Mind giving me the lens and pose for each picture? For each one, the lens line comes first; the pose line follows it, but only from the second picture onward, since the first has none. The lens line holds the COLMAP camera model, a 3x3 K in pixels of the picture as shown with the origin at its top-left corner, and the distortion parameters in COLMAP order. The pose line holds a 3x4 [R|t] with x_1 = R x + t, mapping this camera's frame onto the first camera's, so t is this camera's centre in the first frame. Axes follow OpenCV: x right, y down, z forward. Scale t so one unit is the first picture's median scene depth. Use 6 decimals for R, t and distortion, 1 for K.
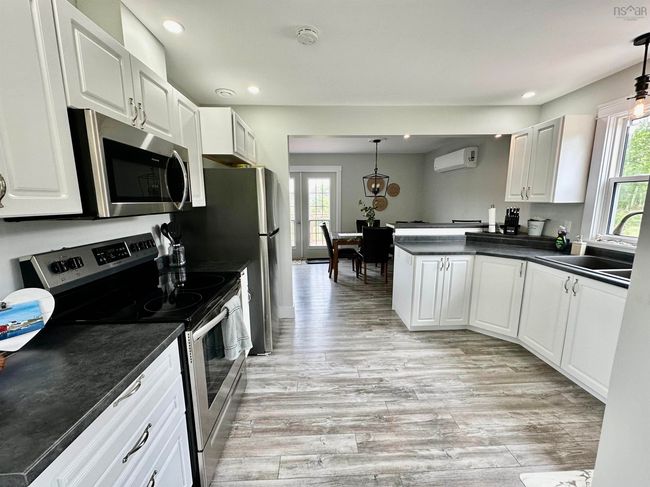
lens RADIAL K [[262.1, 0, 327.3], [0, 262.1, 244.1], [0, 0, 1]] dist [-0.001269, -0.000309]
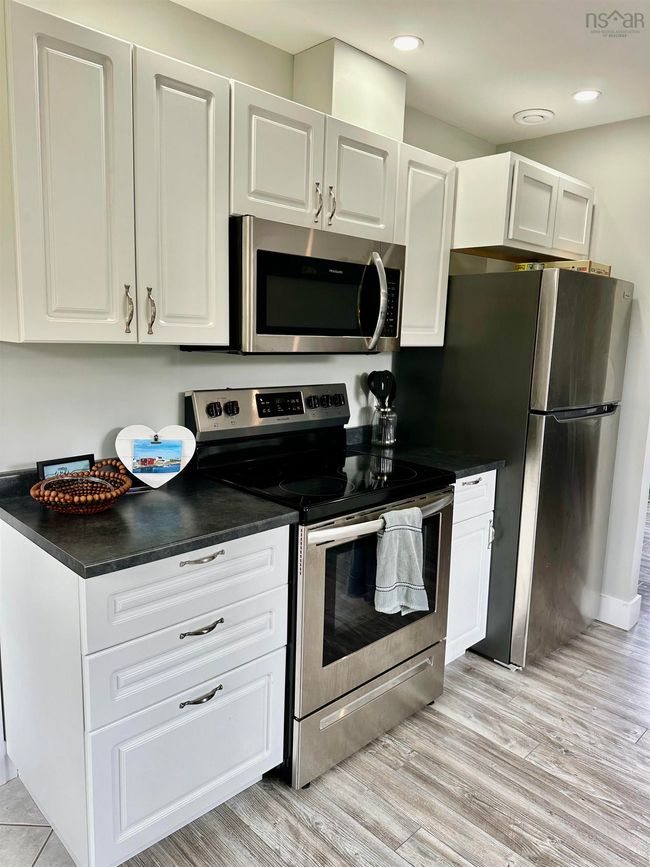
lens RADIAL K [[612.2, 0, 325.0], [0, 612.2, 433.5], [0, 0, 1]] dist [0.109104, -0.157410]
pose [[0.662165, 0.148674, -0.734461, 0.472109], [-0.156374, 0.985958, 0.058602, -0.003916], [0.732860, 0.076046, 0.676116, -0.034745]]
